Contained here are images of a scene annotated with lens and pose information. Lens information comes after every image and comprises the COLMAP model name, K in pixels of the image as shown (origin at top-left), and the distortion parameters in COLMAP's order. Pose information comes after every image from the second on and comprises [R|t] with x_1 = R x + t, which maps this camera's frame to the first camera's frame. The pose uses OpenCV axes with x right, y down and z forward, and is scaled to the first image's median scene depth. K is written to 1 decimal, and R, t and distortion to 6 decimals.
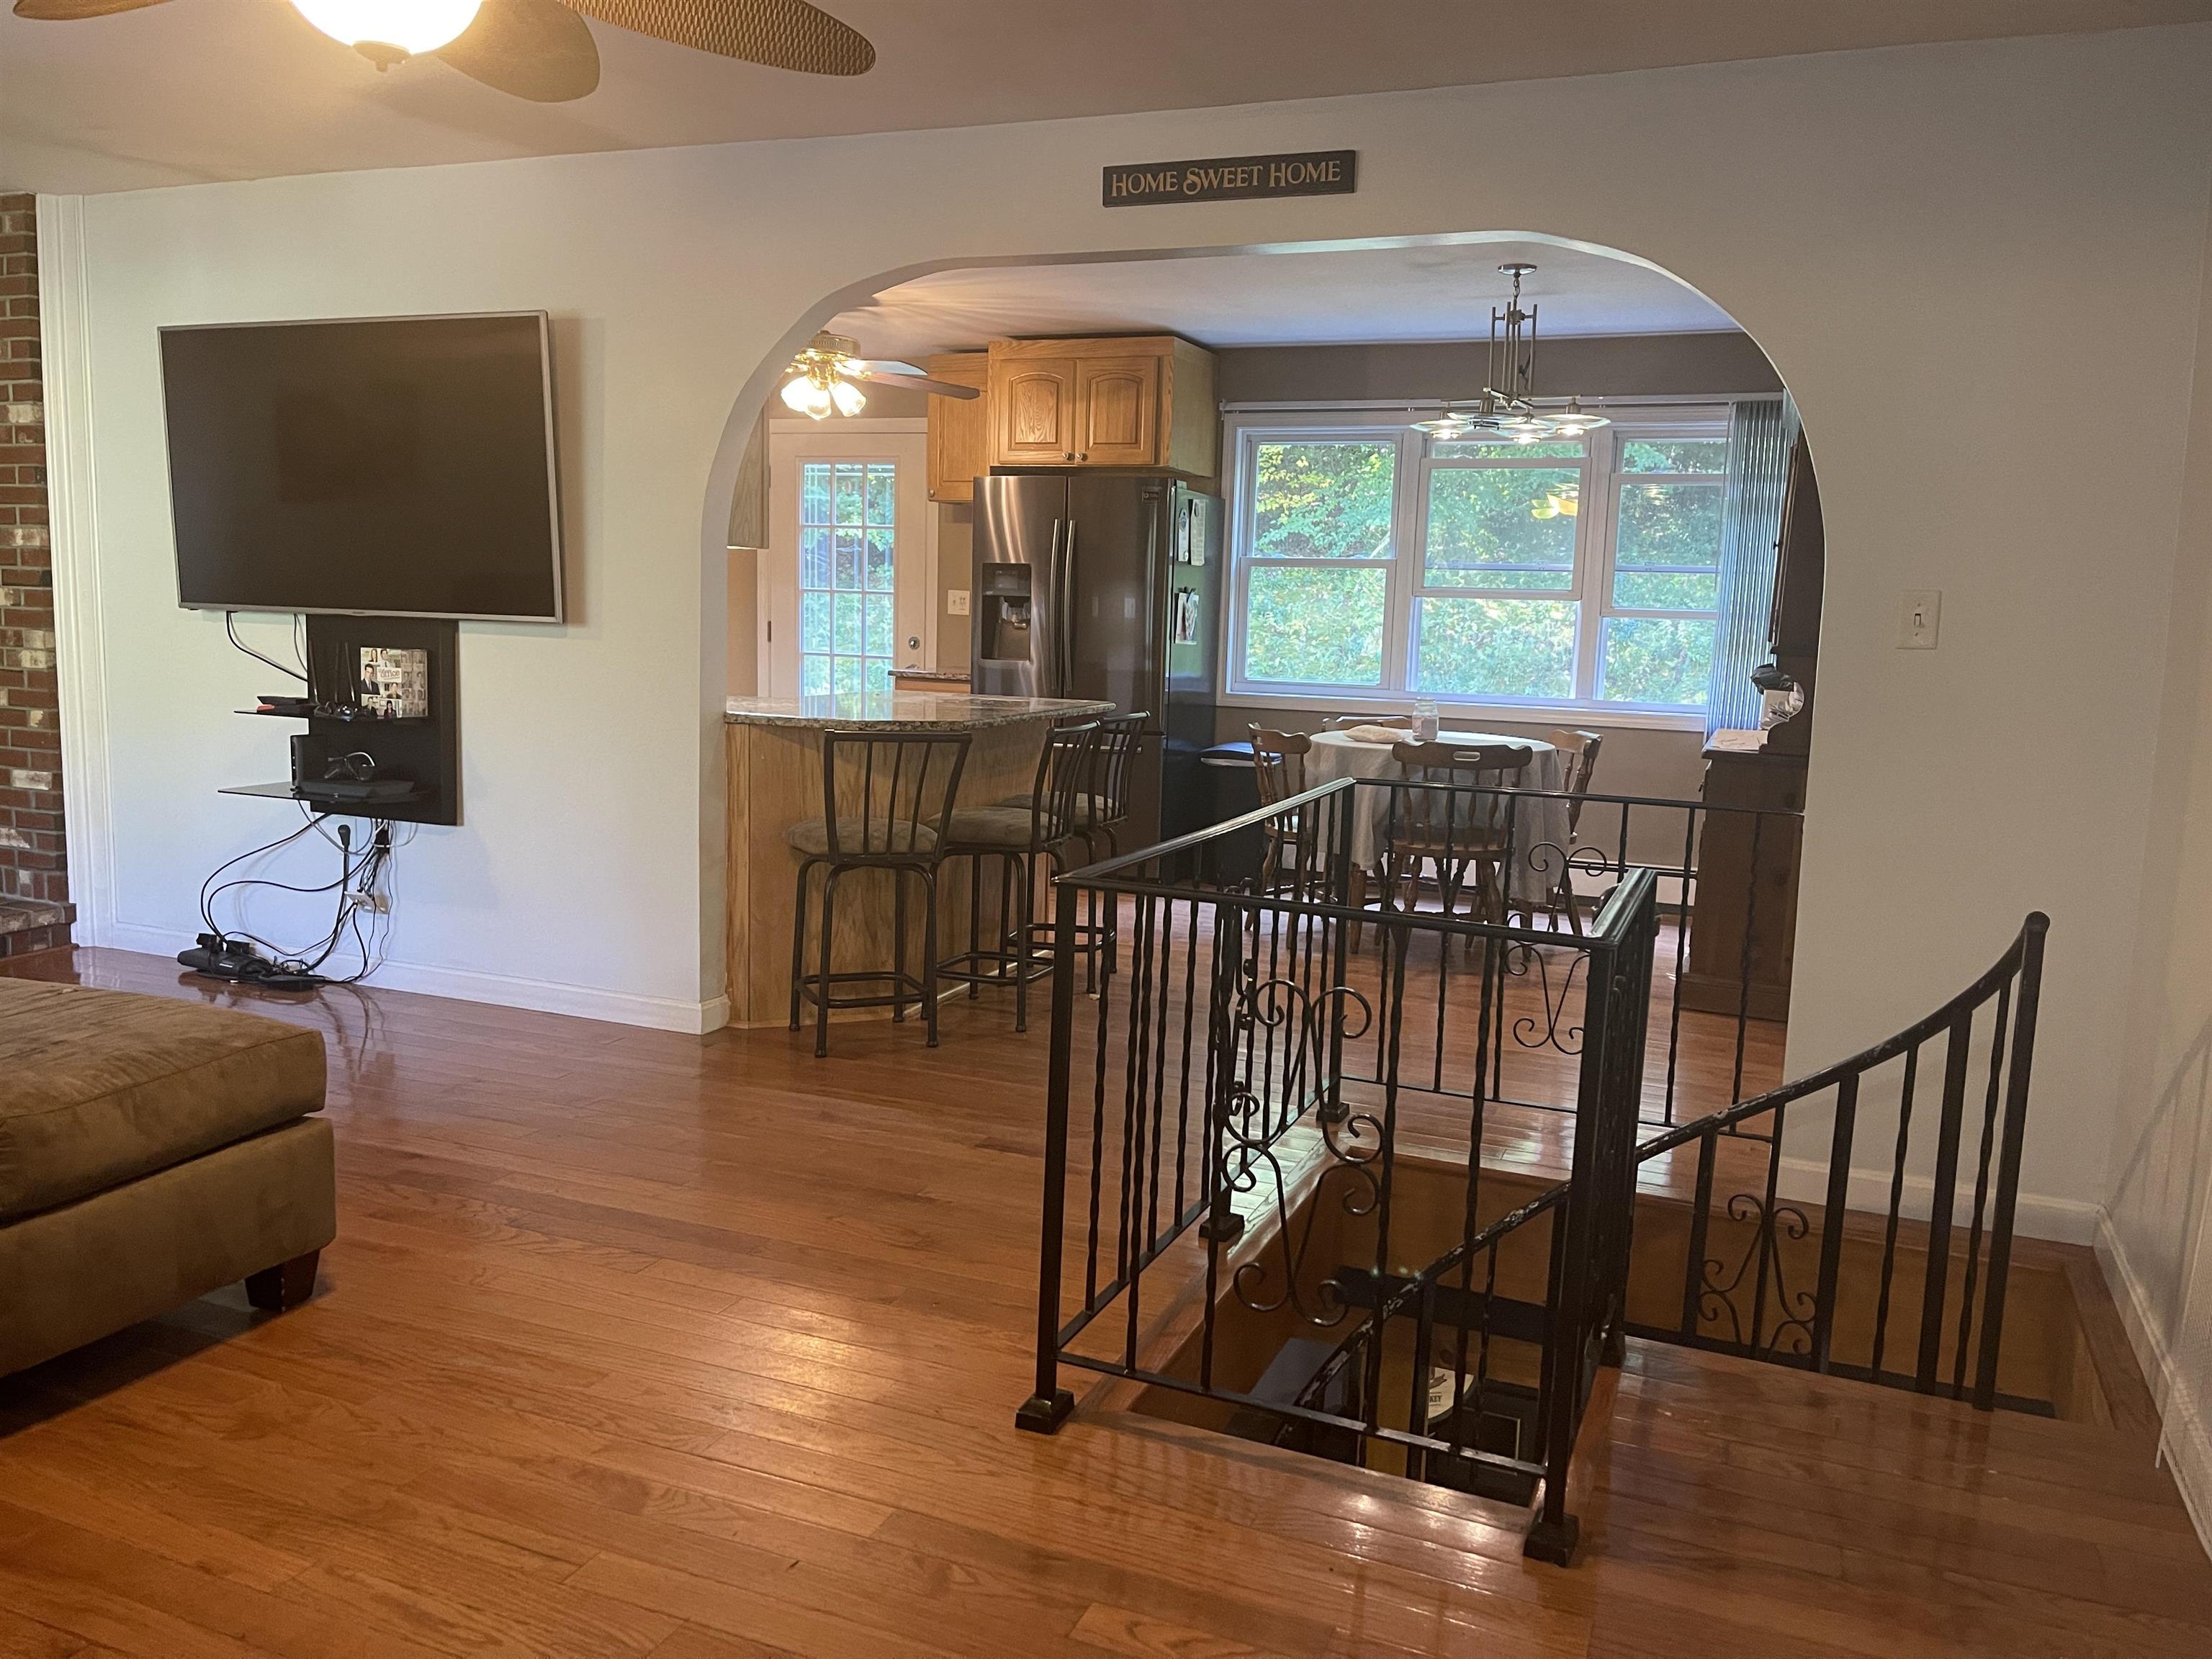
lens RADIAL K [[1680.8, 0, 1114.6], [0, 1680.8, 833.2], [0, 0, 1]] dist [0.054761, -0.053797]
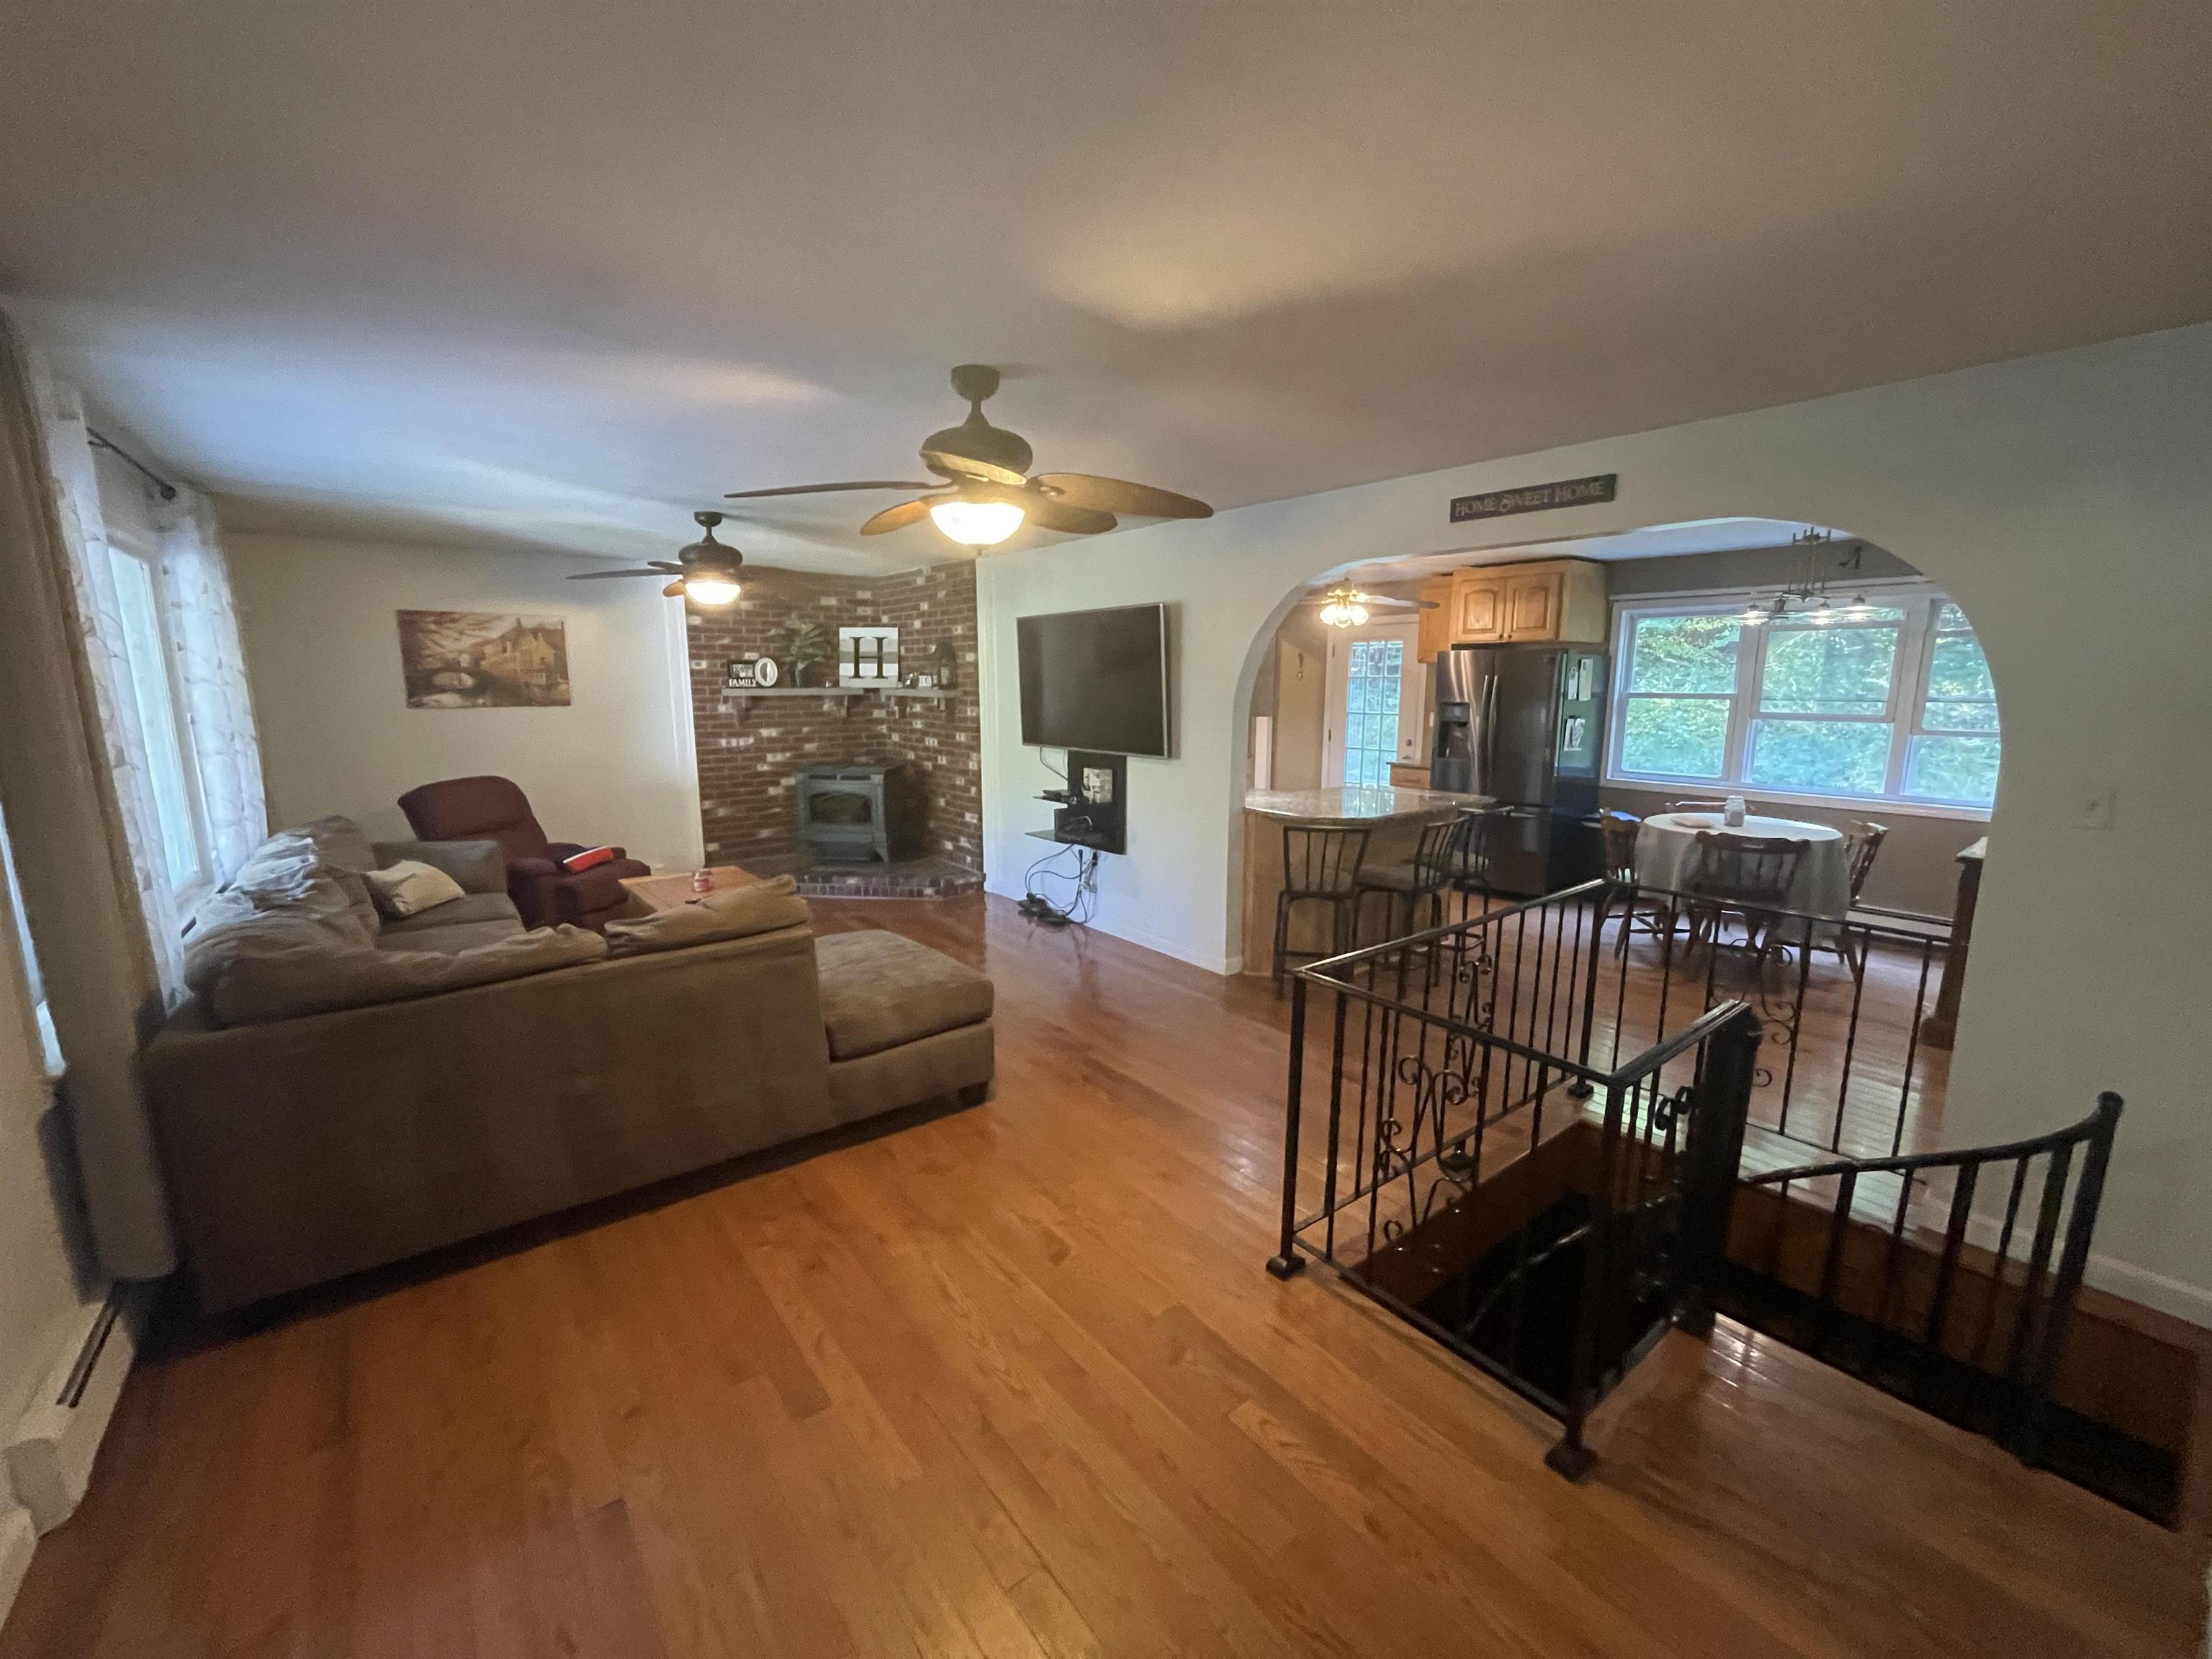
lens RADIAL K [[900.5, 0, 1099.8], [0, 900.5, 836.7], [0, 0, 1]] dist [-0.003678, 0.000556]
pose [[0.865374, 0.056871, -0.497890, 0.113212], [-0.041395, 0.998257, 0.042076, -0.065355], [0.499414, -0.015801, 0.866219, 0.047589]]
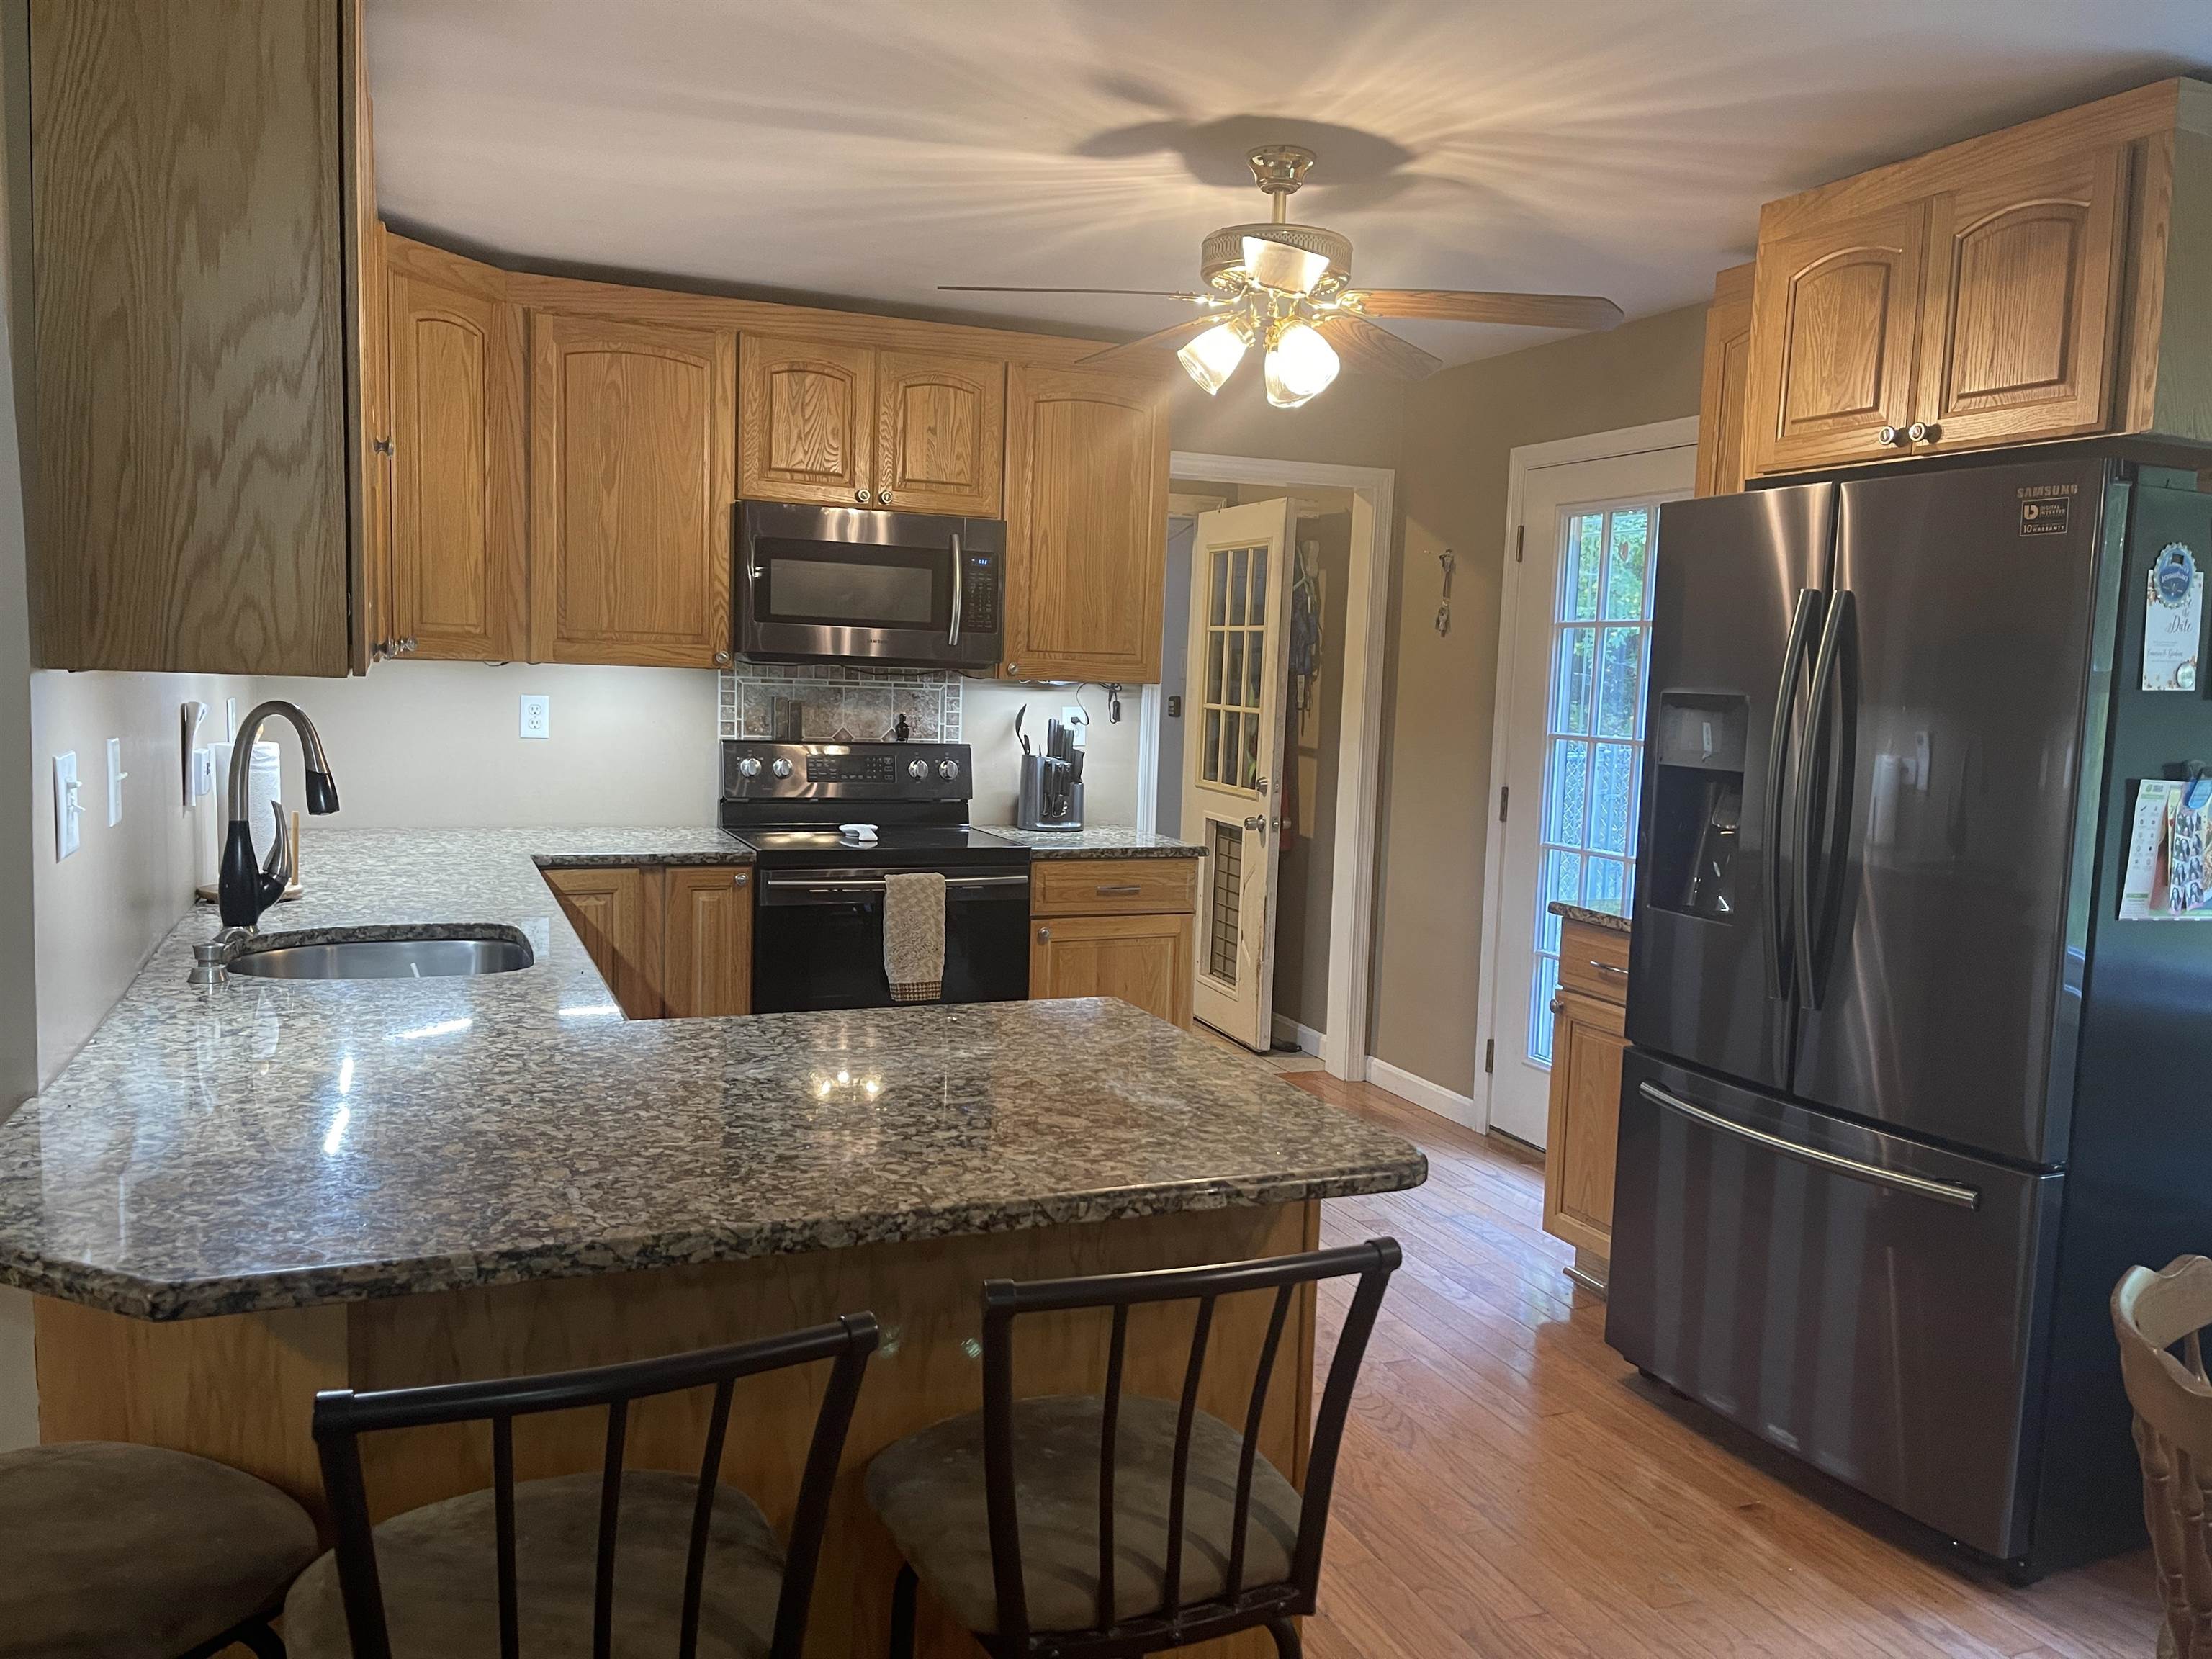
lens RADIAL K [[1680.8, 0, 1097.2], [0, 1680.8, 844.4], [0, 0, 1]] dist [0.054761, -0.053797]
pose [[0.699052, 0.069412, -0.711694, 0.185555], [-0.111046, 0.993741, -0.012152, -0.133176], [0.706396, 0.087526, 0.702385, 0.783703]]
